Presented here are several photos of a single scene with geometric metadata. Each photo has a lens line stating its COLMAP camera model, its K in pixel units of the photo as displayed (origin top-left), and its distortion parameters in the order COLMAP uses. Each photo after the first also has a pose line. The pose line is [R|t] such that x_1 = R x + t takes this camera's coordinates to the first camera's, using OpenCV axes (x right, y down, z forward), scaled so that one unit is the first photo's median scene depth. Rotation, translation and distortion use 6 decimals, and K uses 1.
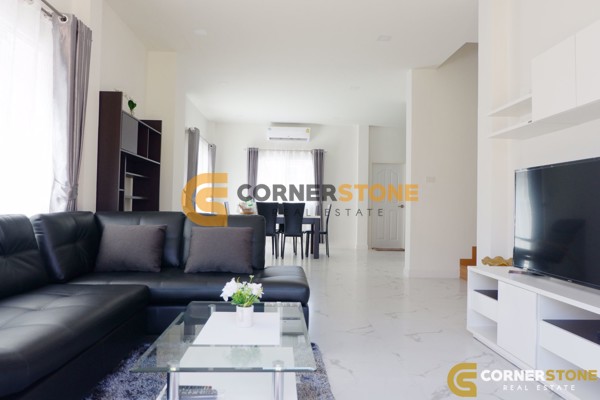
lens RADIAL K [[414.9, 0, 300.0], [0, 414.9, 200.0], [0, 0, 1]] dist [-0.030562, 0.002955]
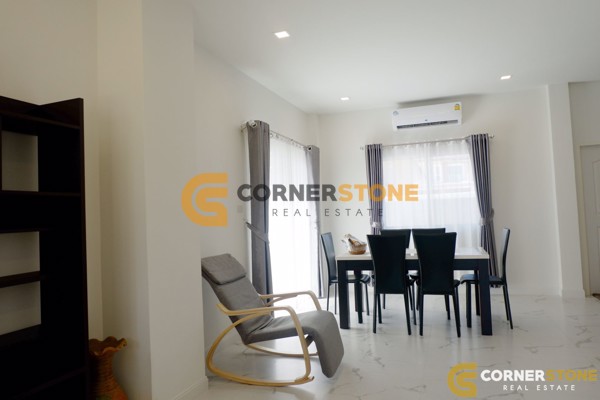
lens RADIAL K [[414.9, 0, 300.0], [0, 414.9, 200.0], [0, 0, 1]] dist [-0.030562, 0.002955]
pose [[0.925943, -0.070901, -0.370949, 0.019778], [0.066729, 0.997480, -0.024087, -0.028623], [0.371722, -0.002450, 0.928341, 0.339374]]
